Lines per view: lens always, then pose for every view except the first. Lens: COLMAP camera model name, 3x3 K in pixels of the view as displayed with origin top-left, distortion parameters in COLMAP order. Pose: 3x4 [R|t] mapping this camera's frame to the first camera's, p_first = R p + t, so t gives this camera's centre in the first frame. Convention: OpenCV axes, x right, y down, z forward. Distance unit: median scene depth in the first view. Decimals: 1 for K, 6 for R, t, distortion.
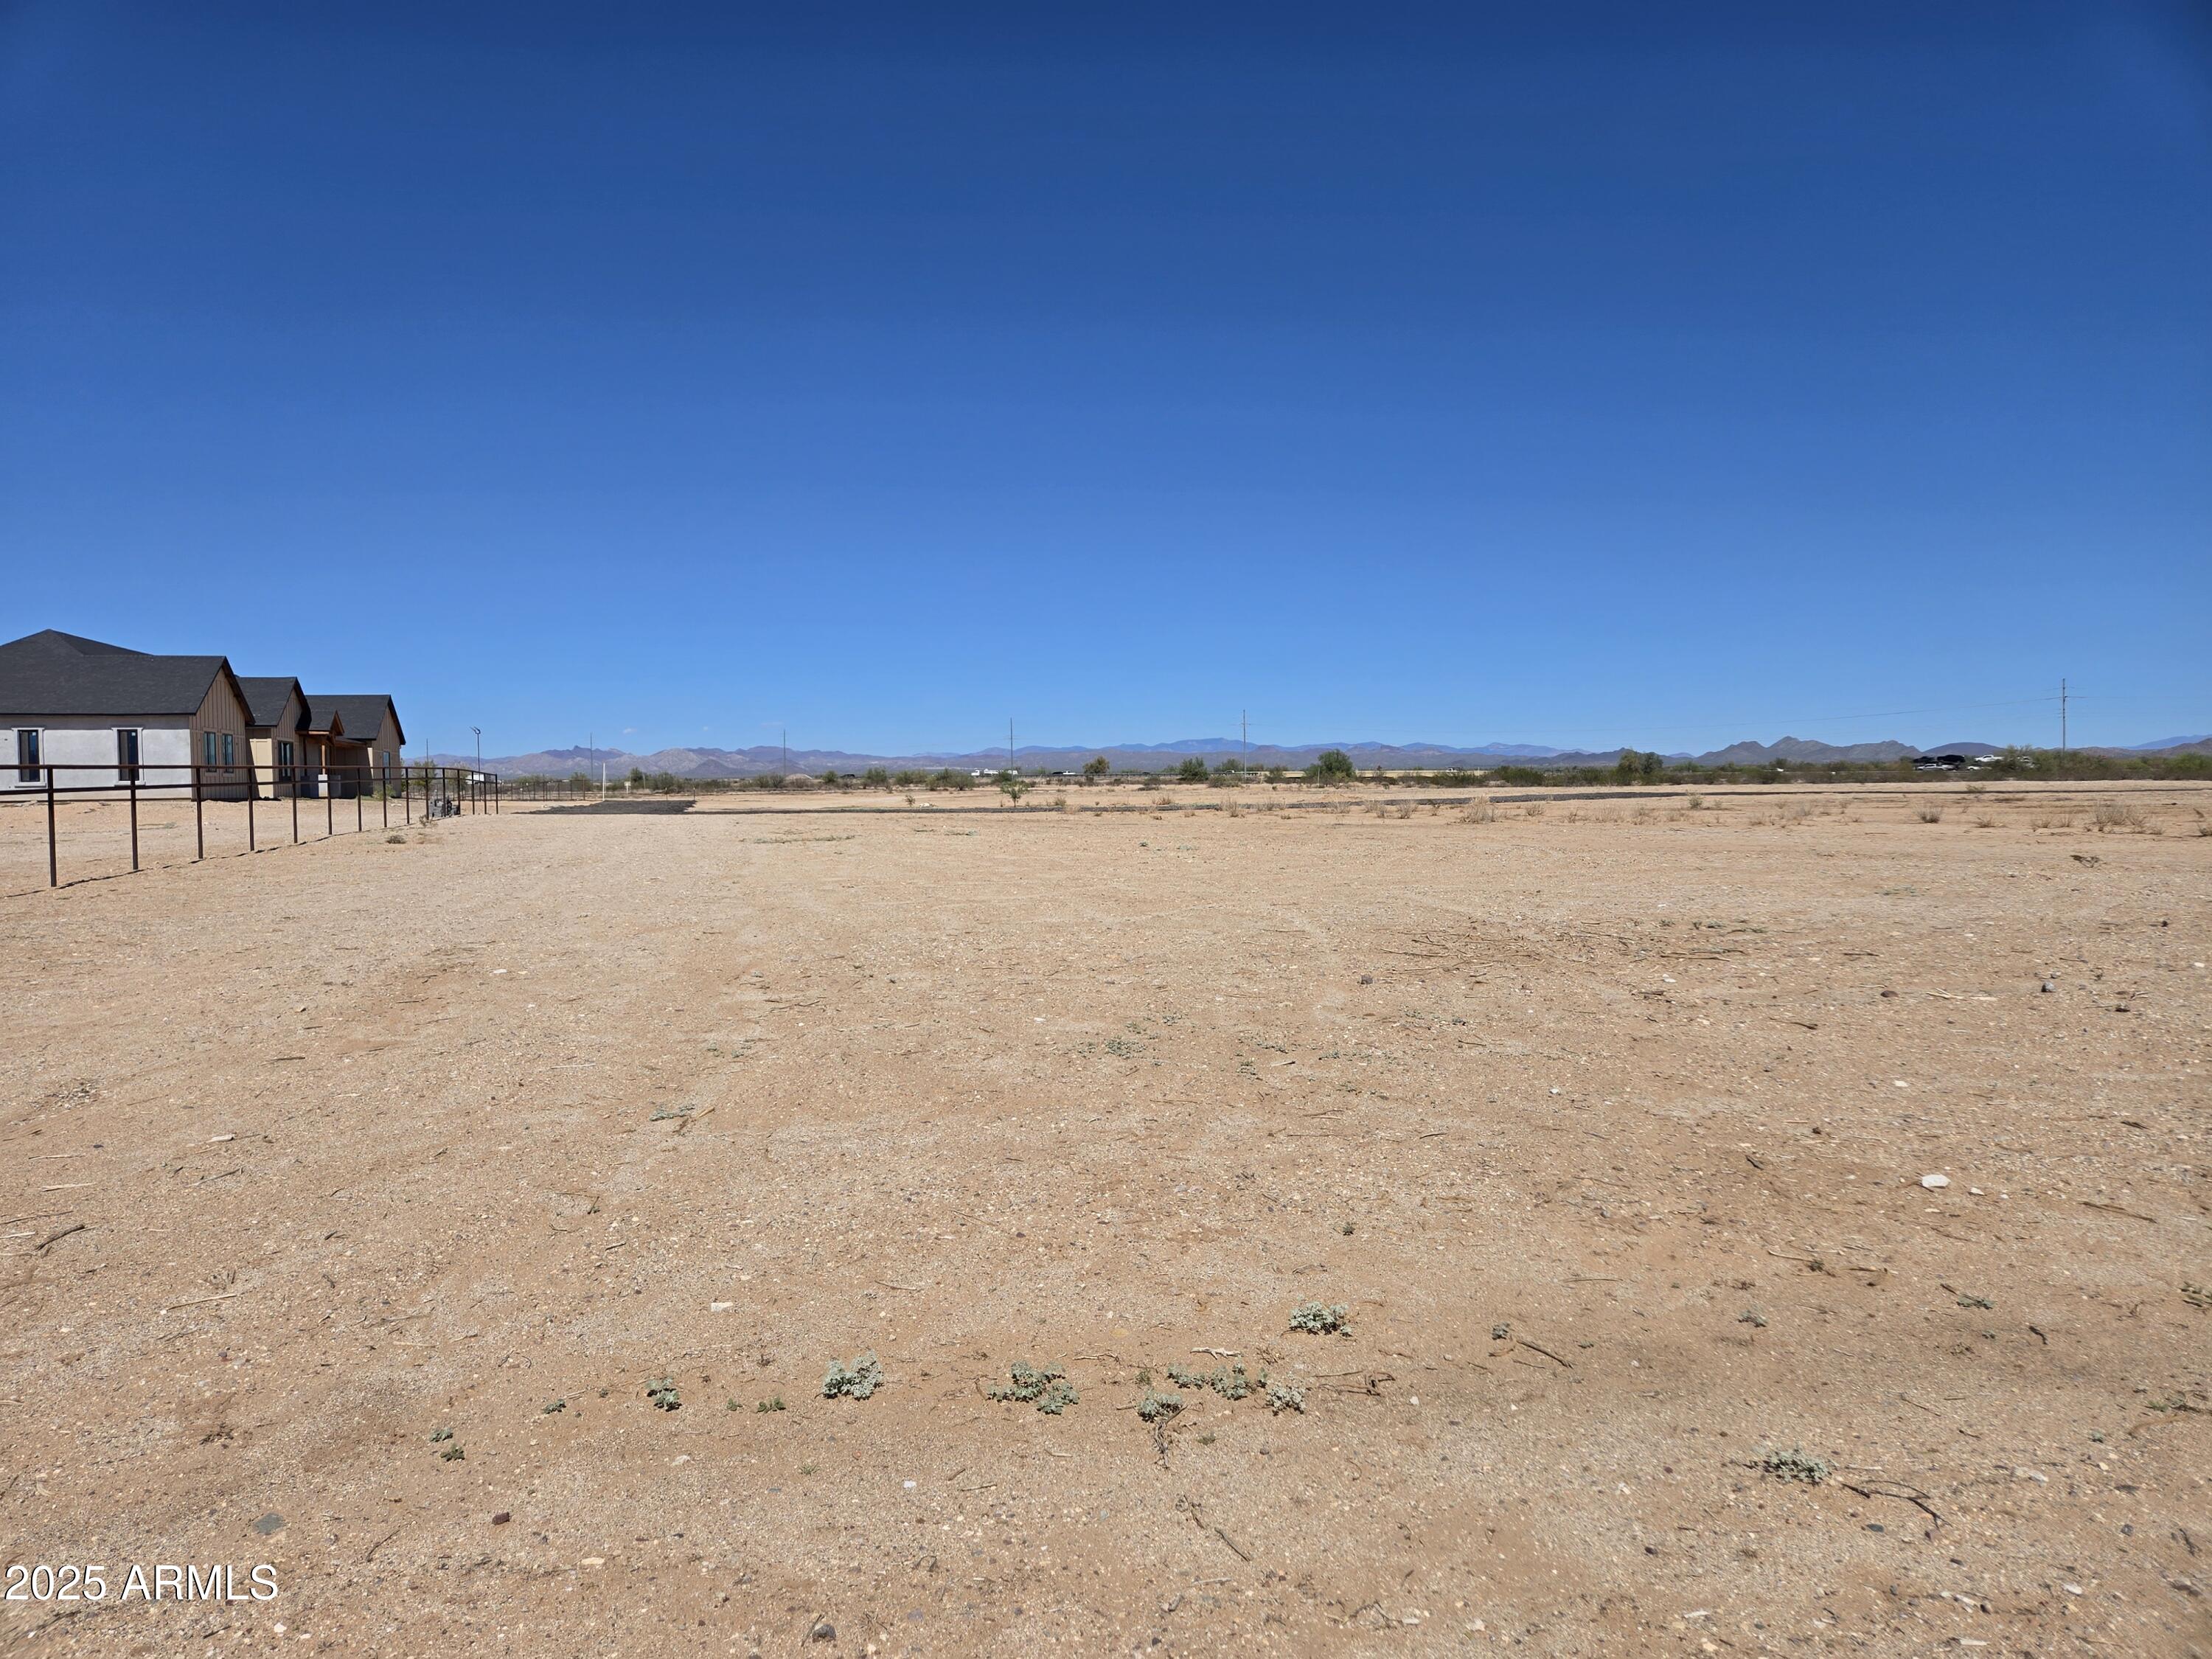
lens RADIAL K [[1491.3, 0, 1075.8], [0, 1491.3, 800.4], [0, 0, 1]] dist [0.078593, -0.061920]
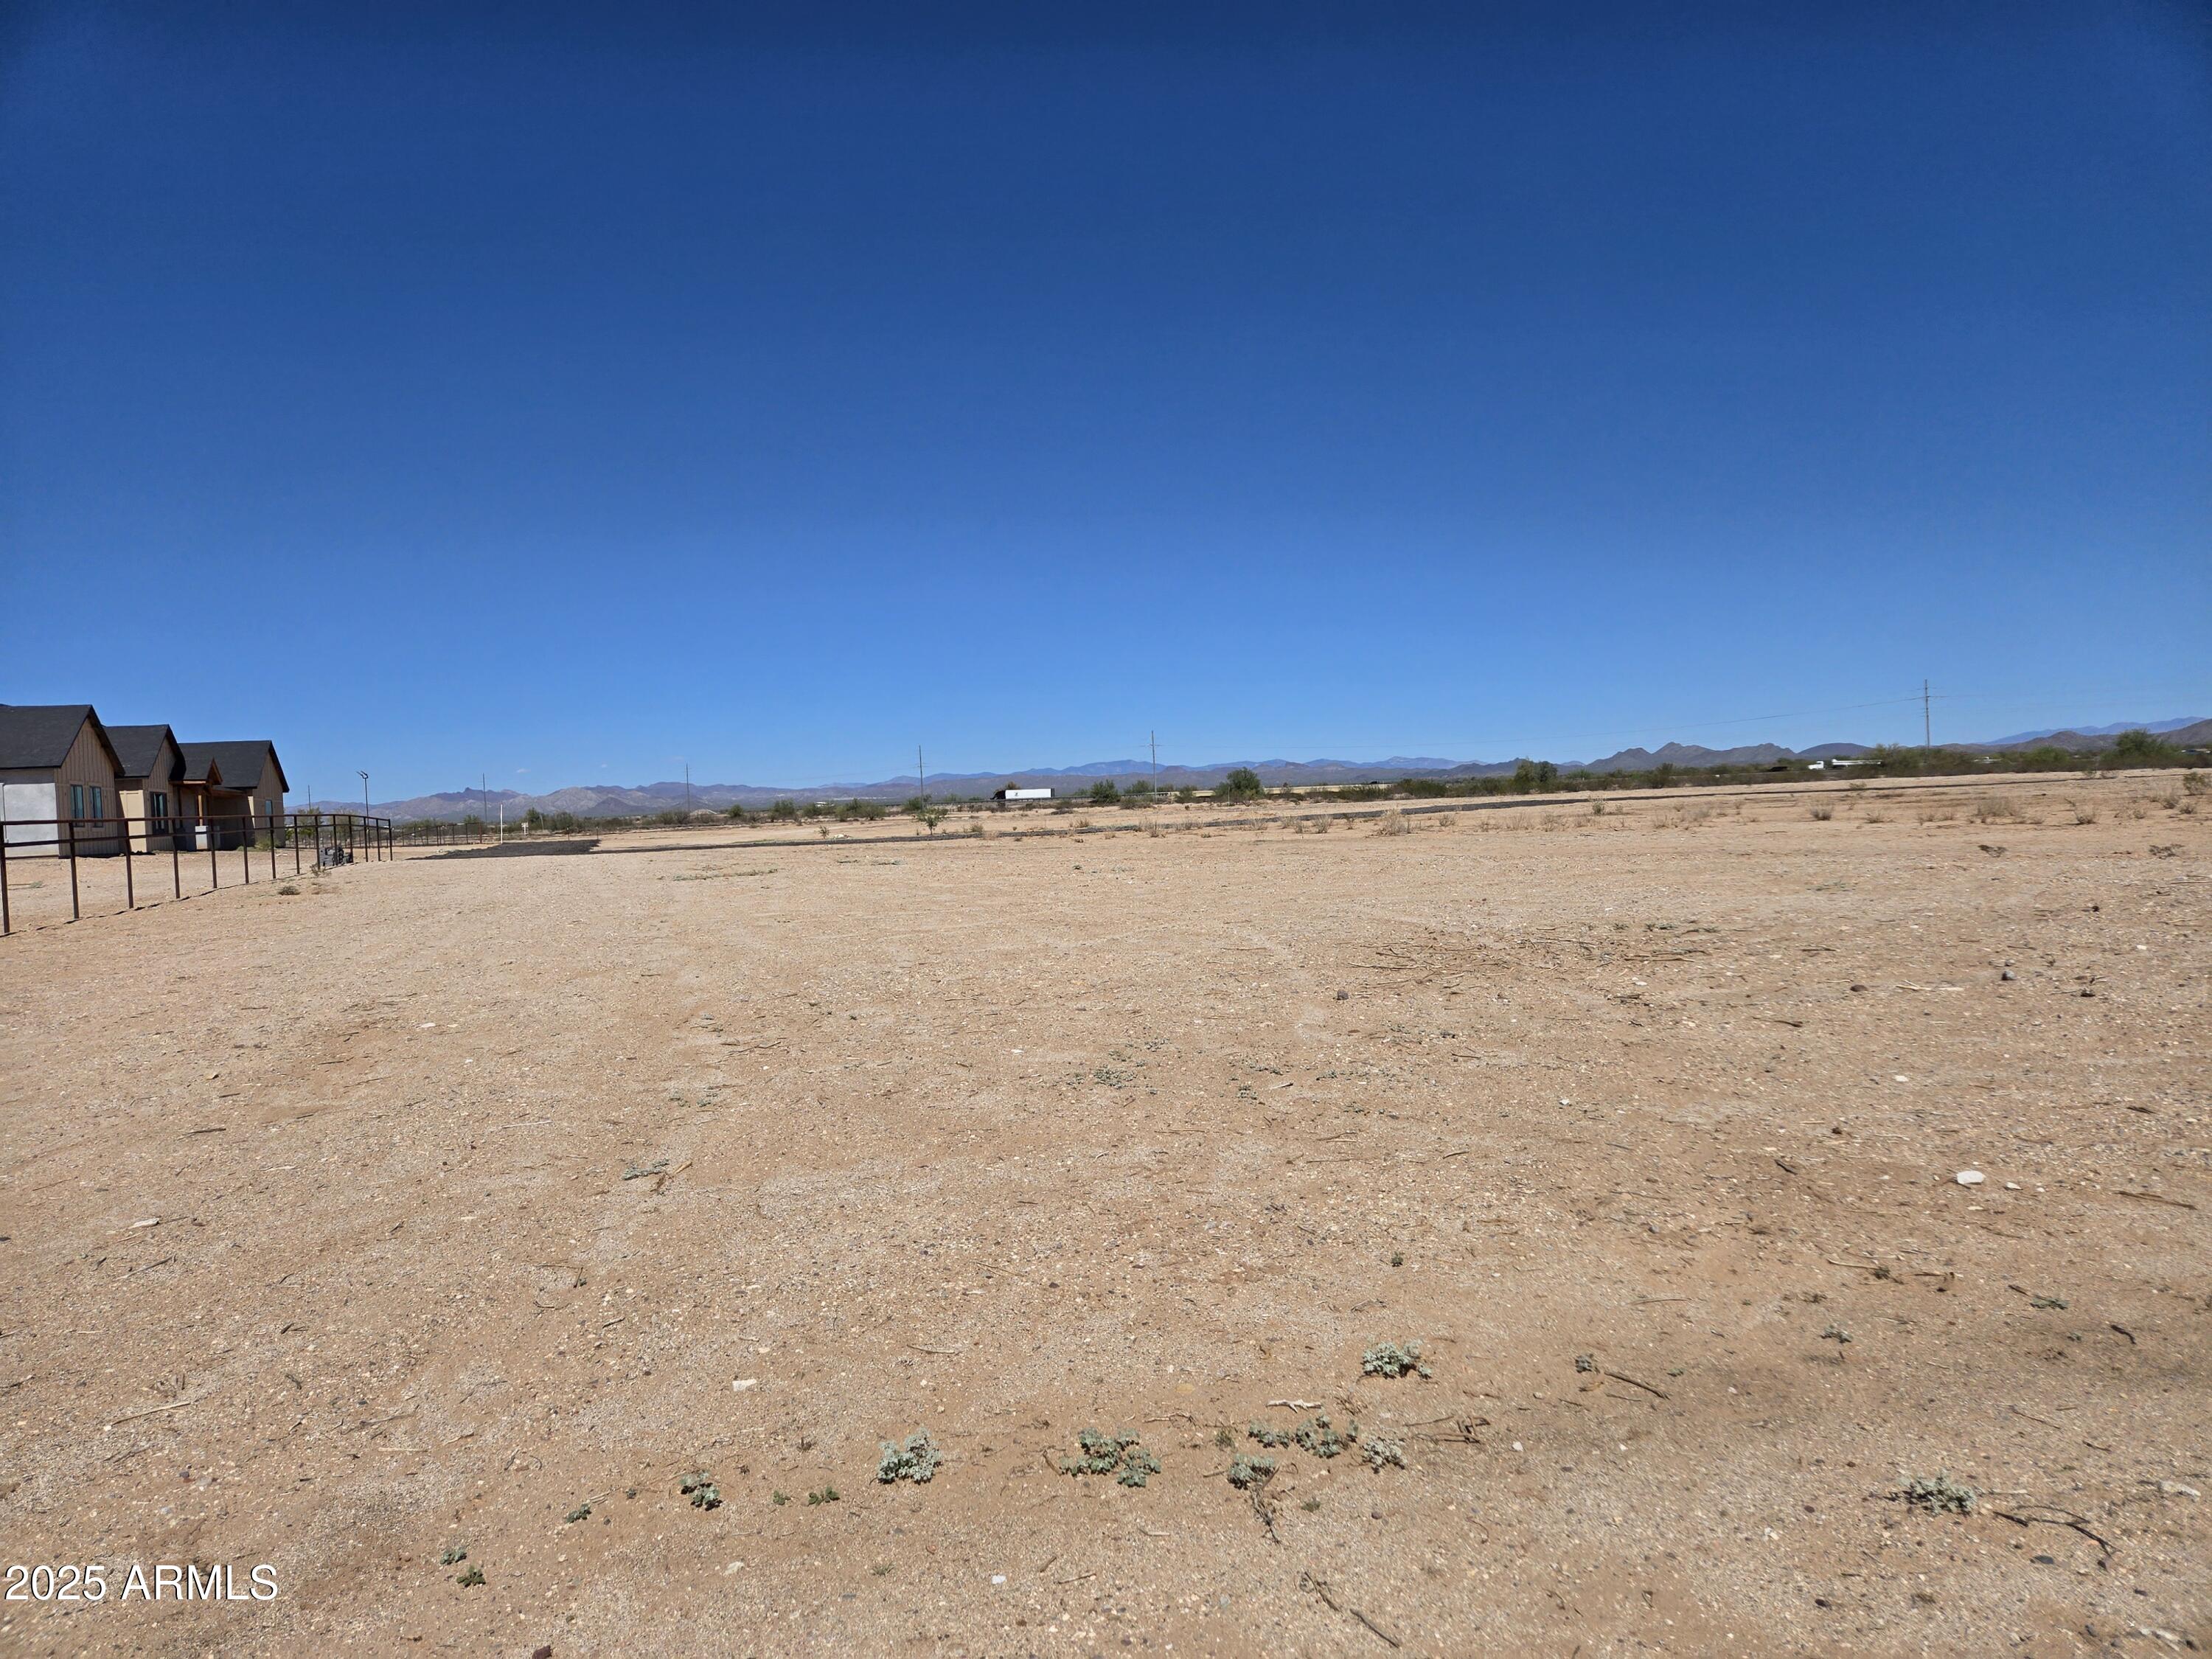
lens RADIAL K [[1491.3, 0, 1092.6], [0, 1491.3, 809.7], [0, 0, 1]] dist [0.078593, -0.061920]
pose [[0.996901, -0.032642, 0.071578, -0.005221], [0.033370, 0.999403, -0.008991, 0.000187], [-0.071242, 0.011351, 0.997394, 0.004519]]
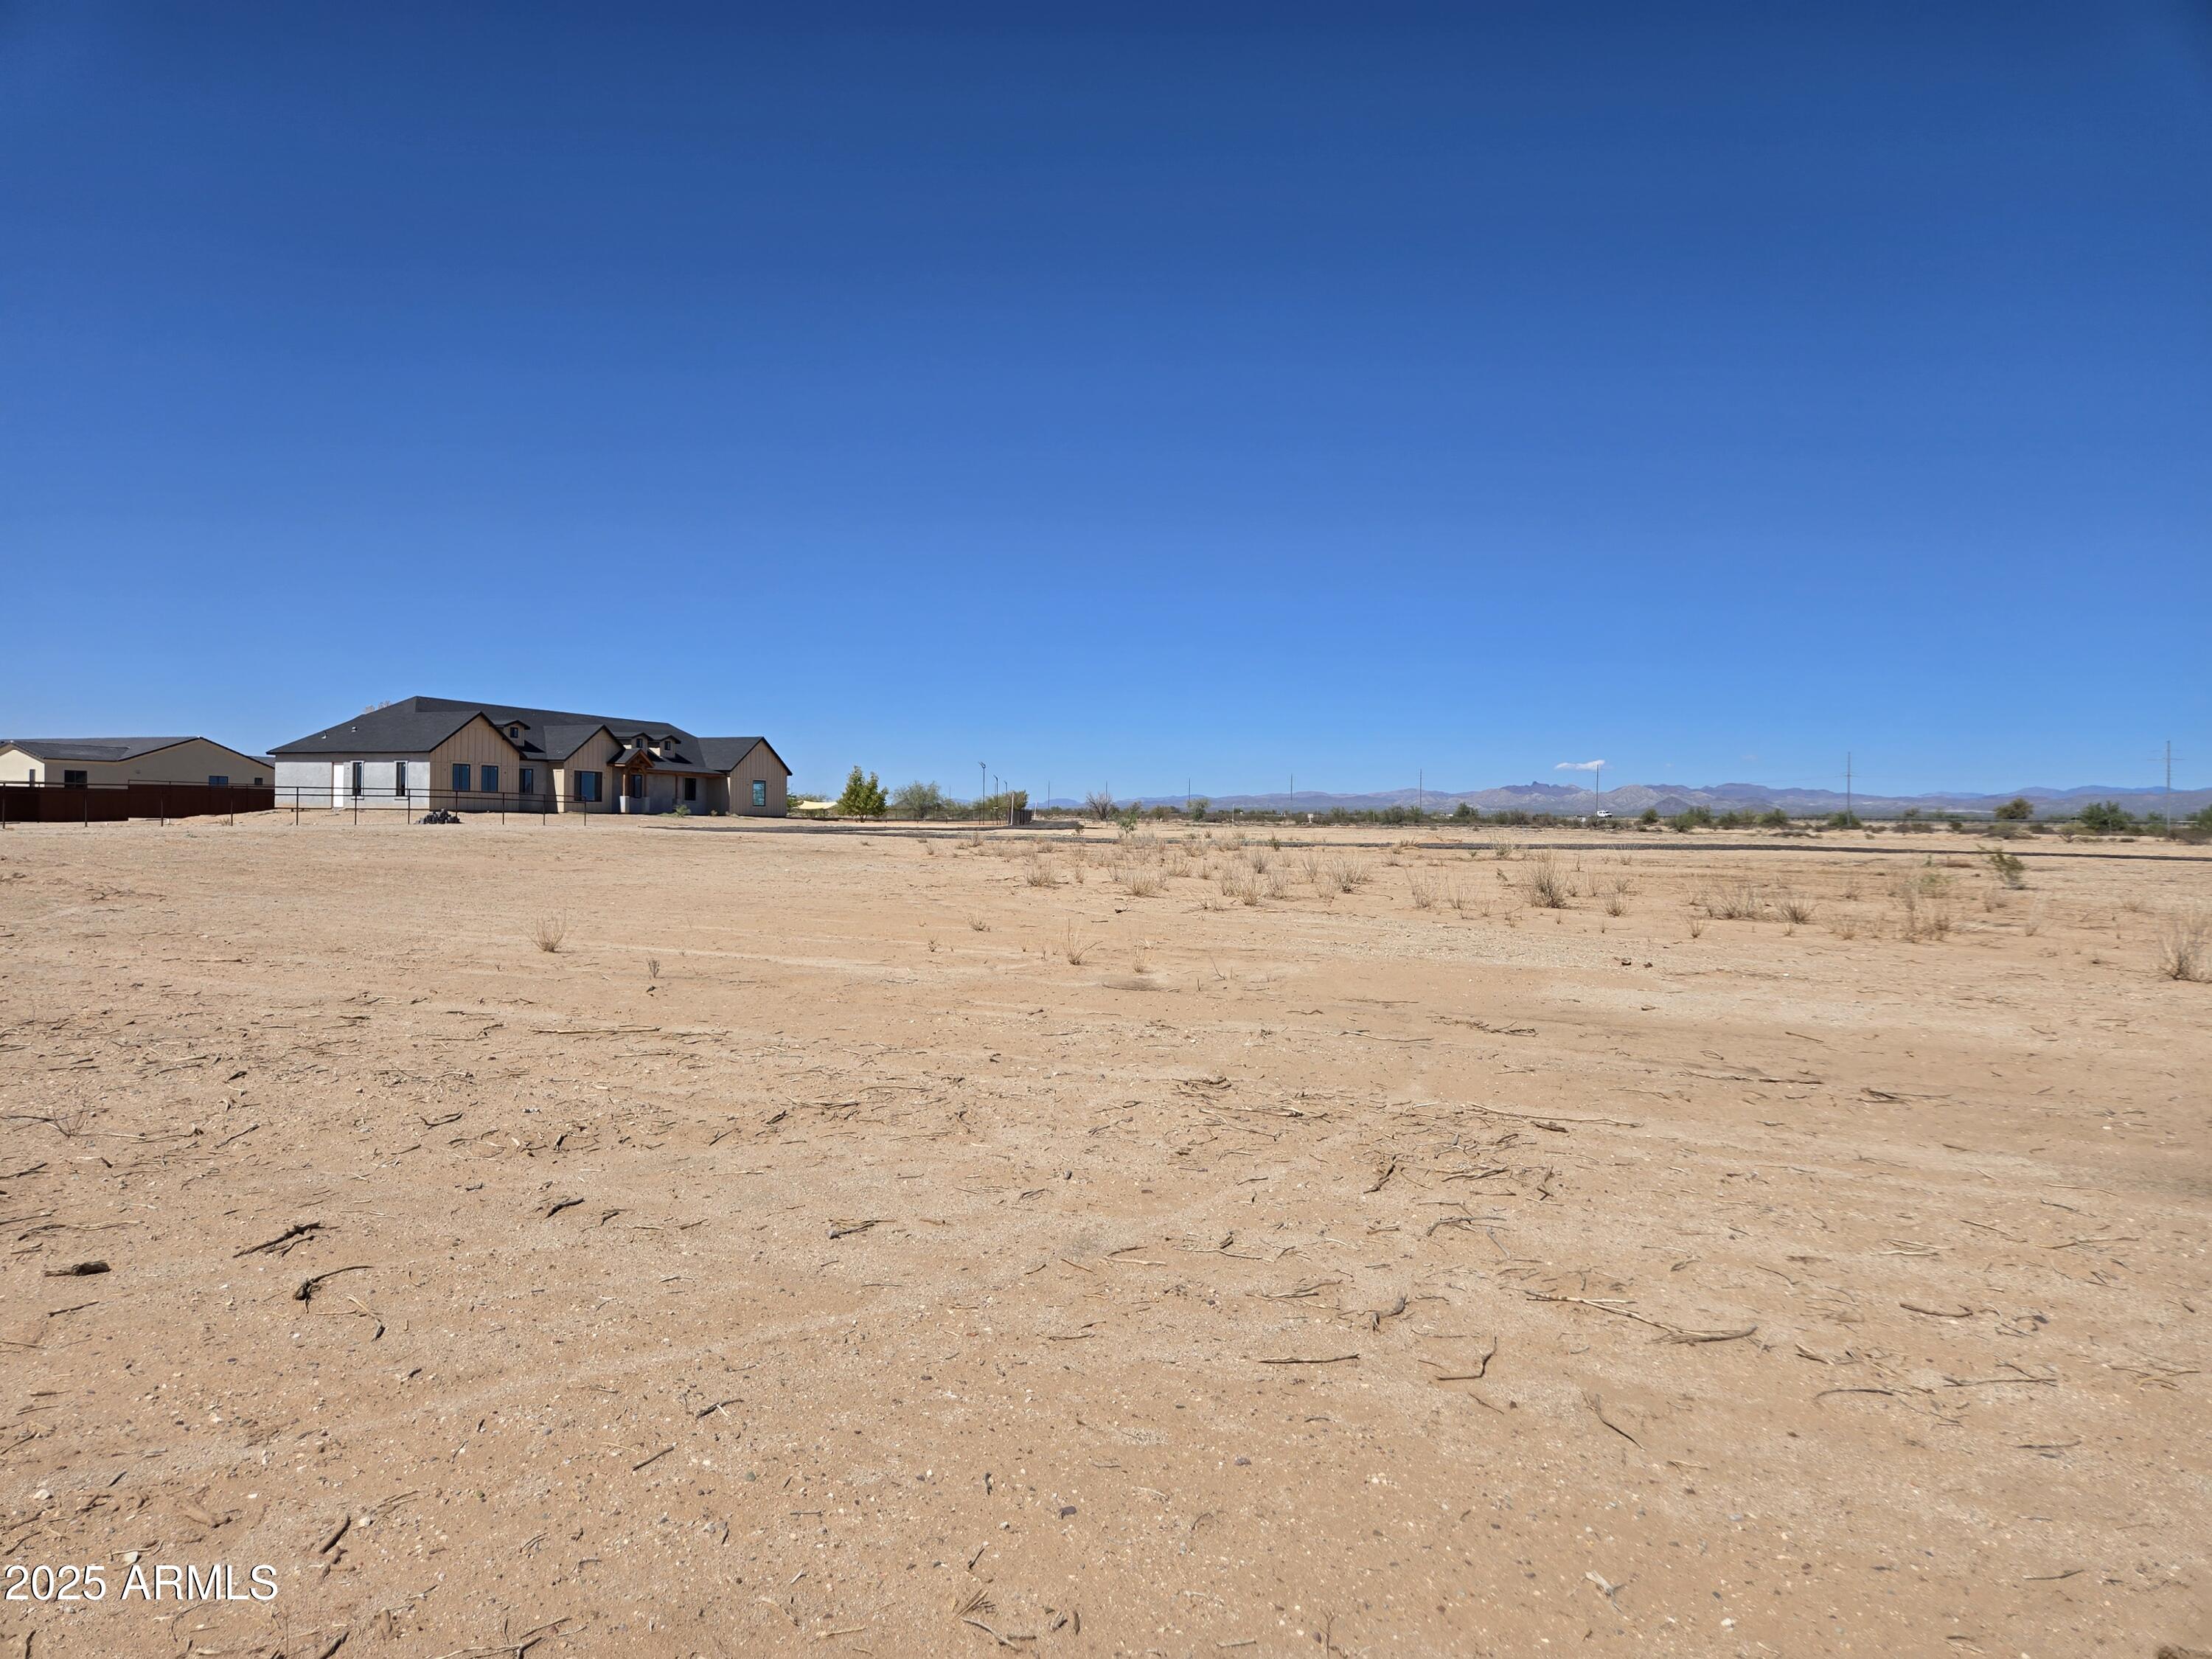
lens RADIAL K [[1491.3, 0, 1120.3], [0, 1491.3, 835.3], [0, 0, 1]] dist [0.078593, -0.061920]
pose [[0.817198, 0.031655, -0.575488, 0.638784], [-0.032041, 0.999442, 0.009477, -0.009403], [0.575466, 0.010694, 0.817756, 0.169424]]
